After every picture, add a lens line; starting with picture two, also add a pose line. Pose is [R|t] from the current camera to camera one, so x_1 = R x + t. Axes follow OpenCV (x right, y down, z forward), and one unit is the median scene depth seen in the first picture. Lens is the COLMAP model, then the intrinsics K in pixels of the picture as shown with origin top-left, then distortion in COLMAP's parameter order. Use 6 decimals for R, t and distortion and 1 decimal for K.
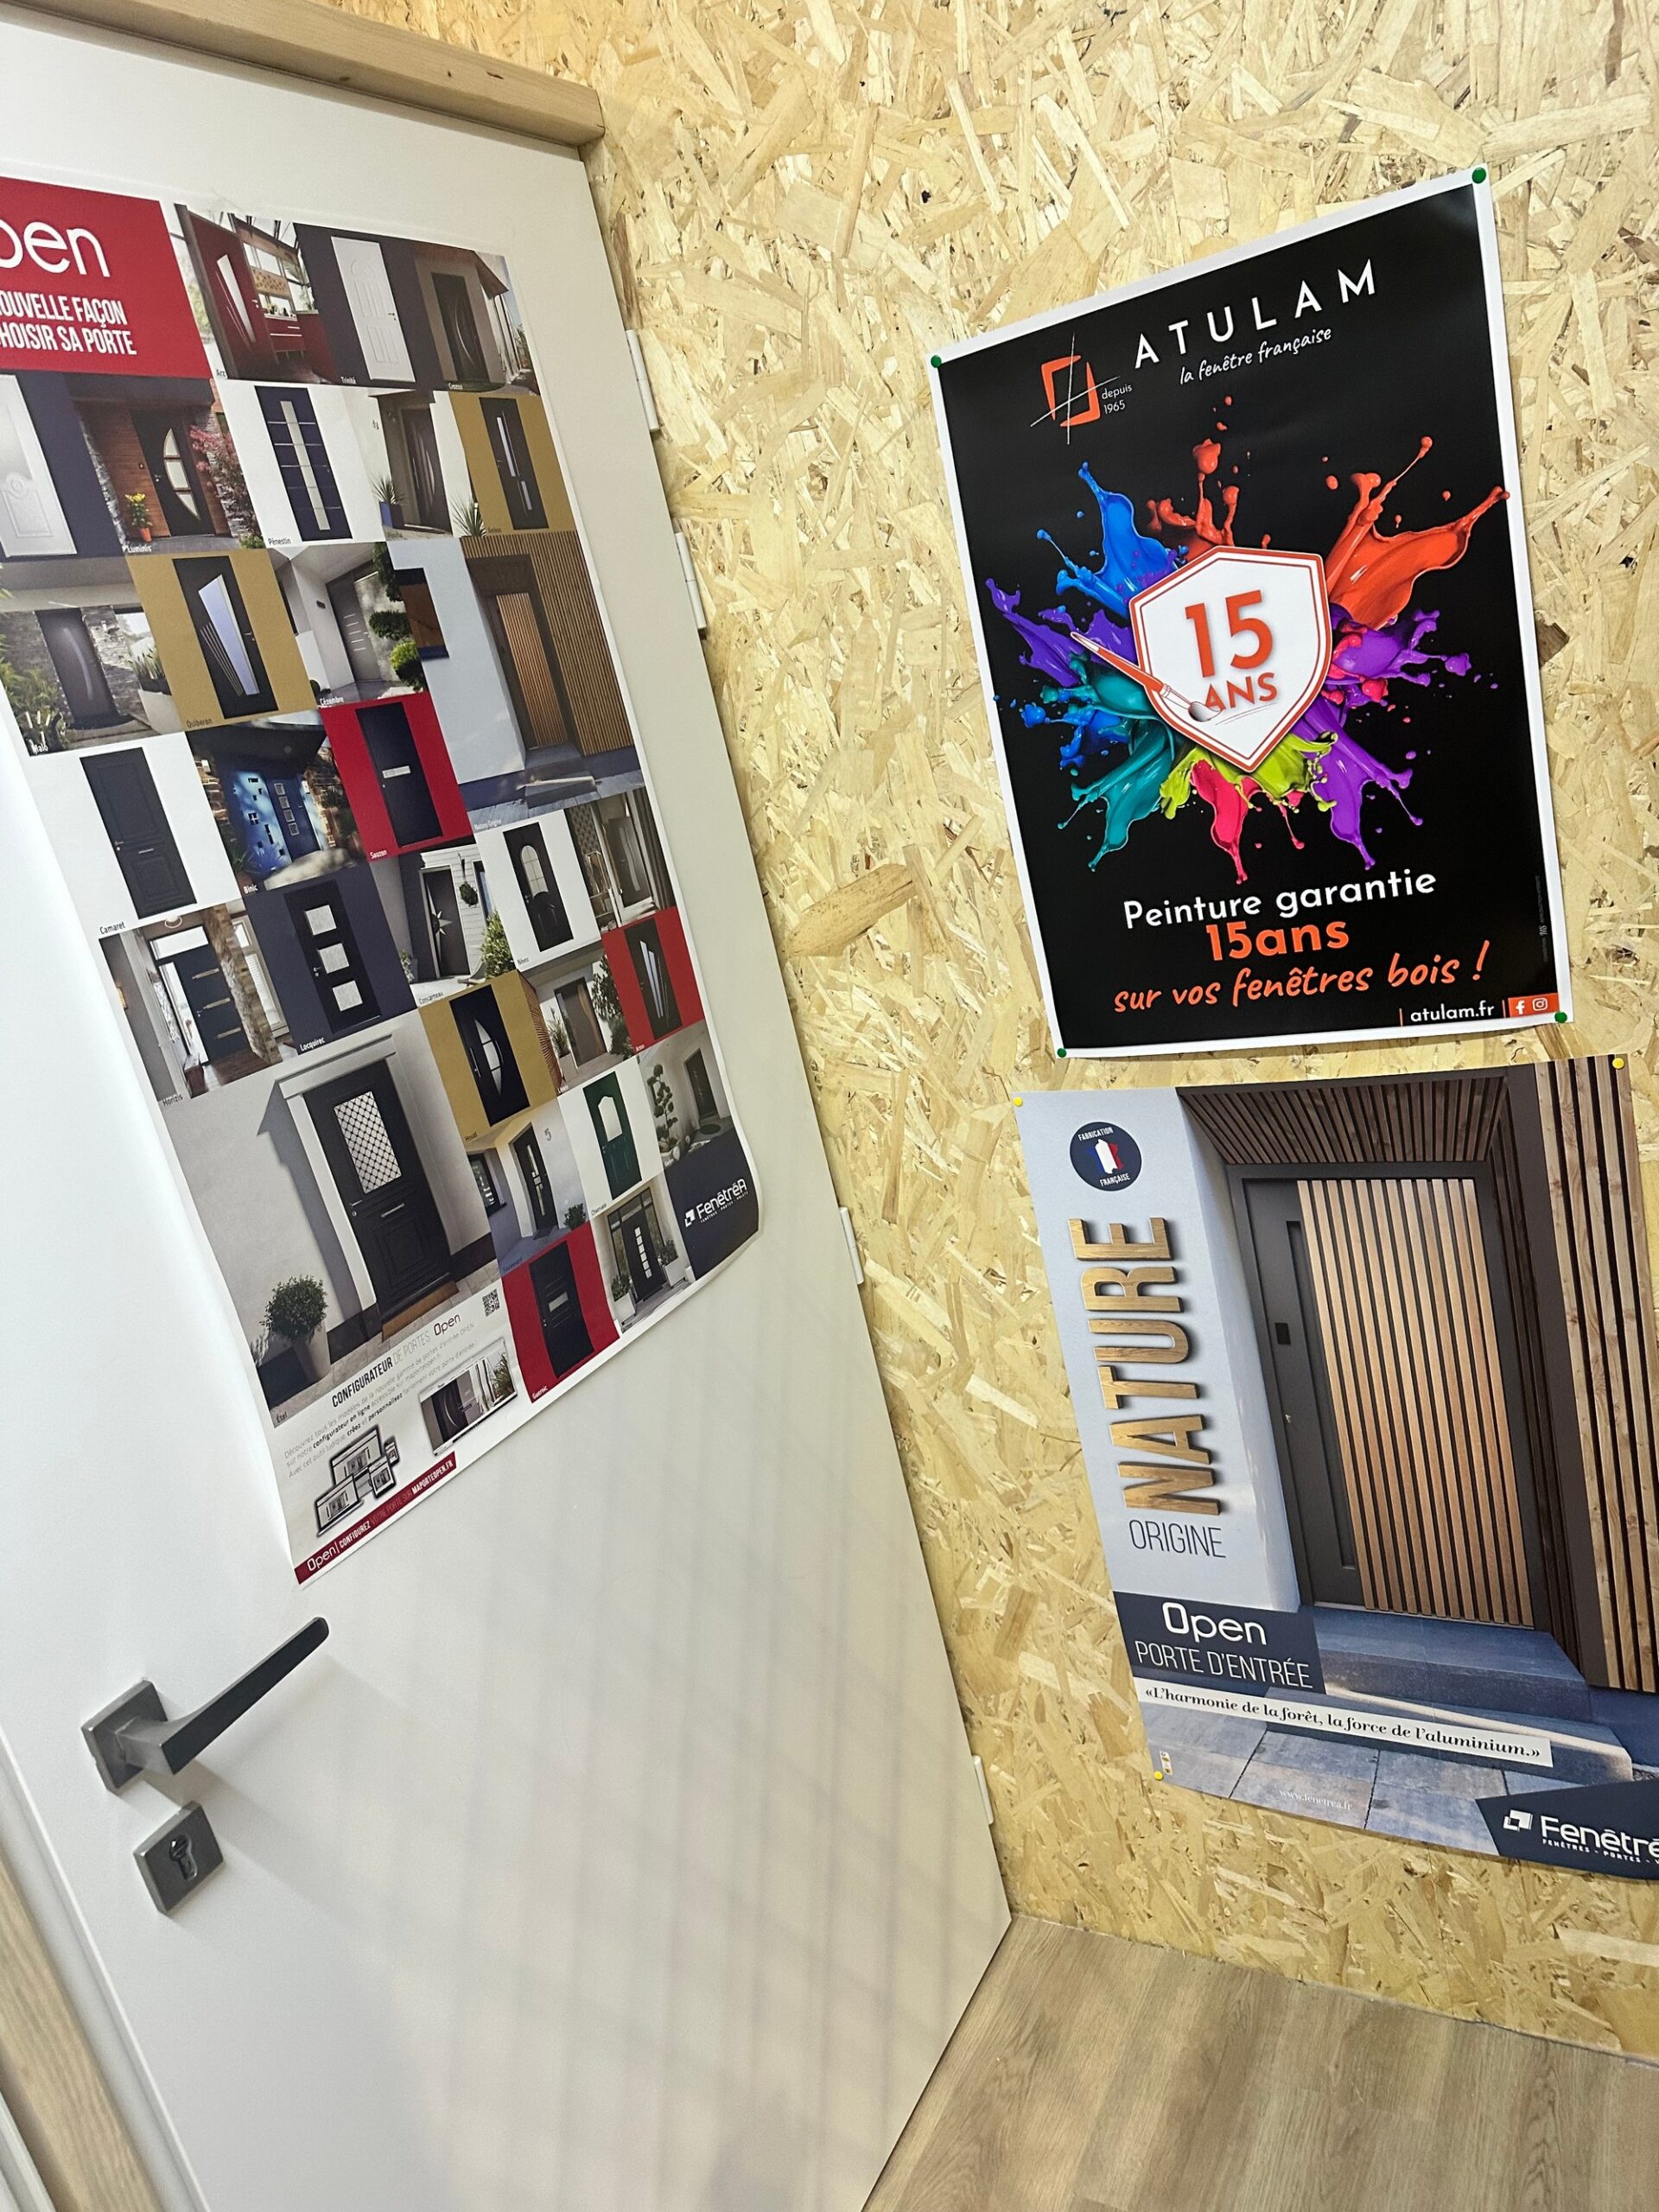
lens RADIAL K [[1526.1, 0, 836.4], [0, 1526.1, 1115.6], [0, 0, 1]] dist [-0.030612, -0.005818]
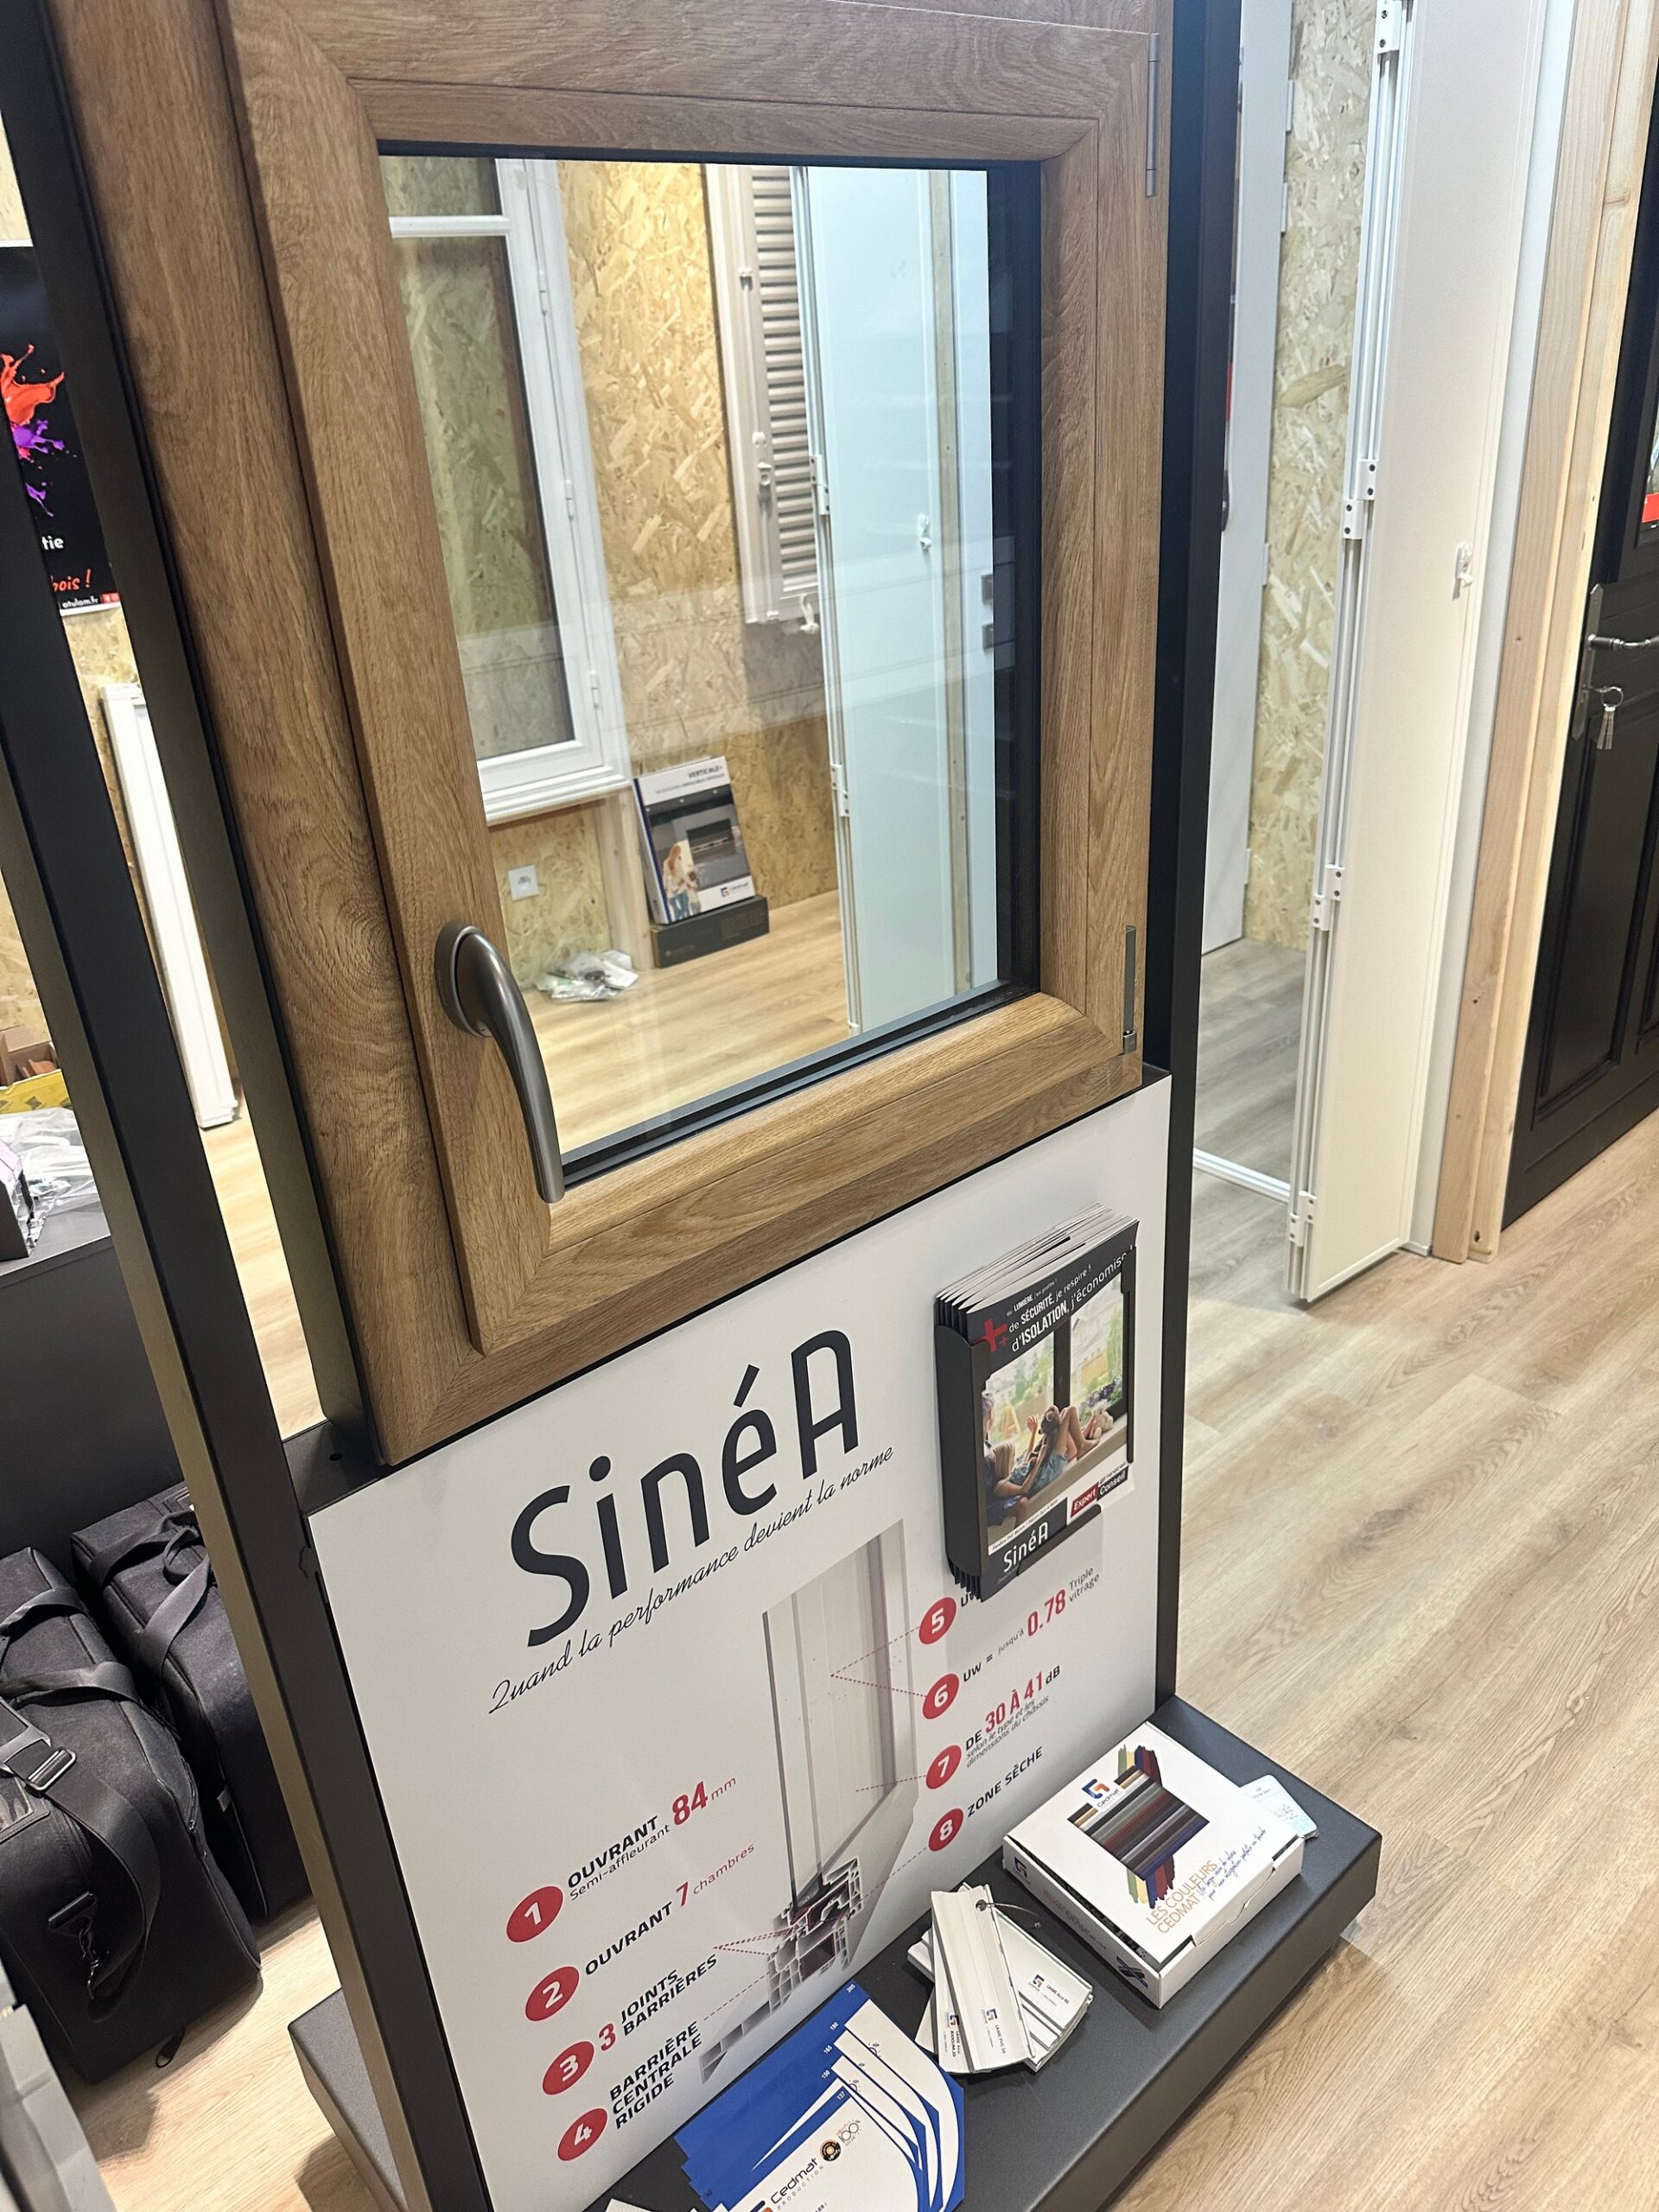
lens RADIAL K [[1526.1, 0, 827.5], [0, 1526.1, 1111.9], [0, 0, 1]] dist [-0.030612, -0.005818]
pose [[0.925913, 0.300229, -0.229235, 0.188025], [-0.240896, 0.936762, 0.253863, 0.491371], [0.290955, -0.179833, 0.939684, -1.503820]]
